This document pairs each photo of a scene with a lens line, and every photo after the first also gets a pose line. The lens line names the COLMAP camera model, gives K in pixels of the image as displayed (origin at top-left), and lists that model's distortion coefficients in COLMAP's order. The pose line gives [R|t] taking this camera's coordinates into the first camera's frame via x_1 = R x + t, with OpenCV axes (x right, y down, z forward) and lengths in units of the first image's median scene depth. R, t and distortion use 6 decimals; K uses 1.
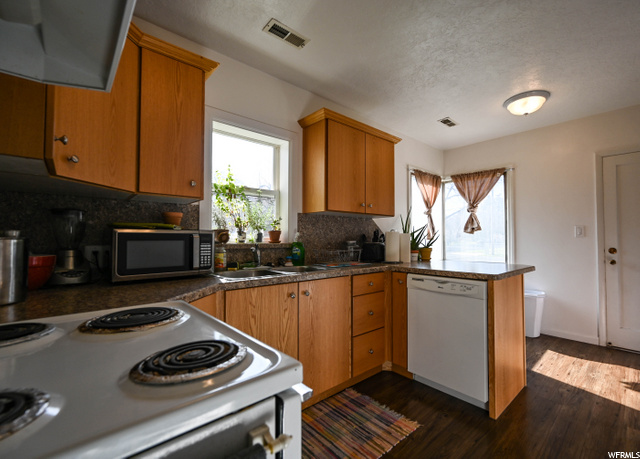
lens RADIAL K [[287.8, 0, 320.0], [0, 287.8, 229.5], [0, 0, 1]] dist [0.000059, -0.000008]
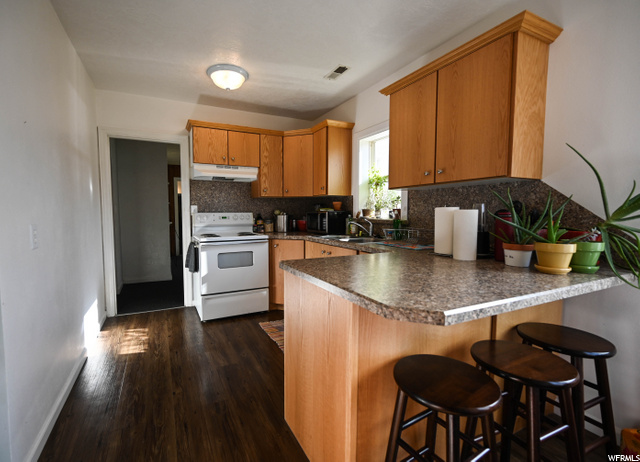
lens RADIAL K [[287.8, 0, 320.0], [0, 287.8, 231.0], [0, 0, 1]] dist [0.000059, -0.000008]
pose [[-0.202583, 0.059620, -0.977449, 1.164640], [0.027485, 0.998098, 0.055183, 0.022367], [0.978879, -0.015686, -0.203836, 1.036735]]
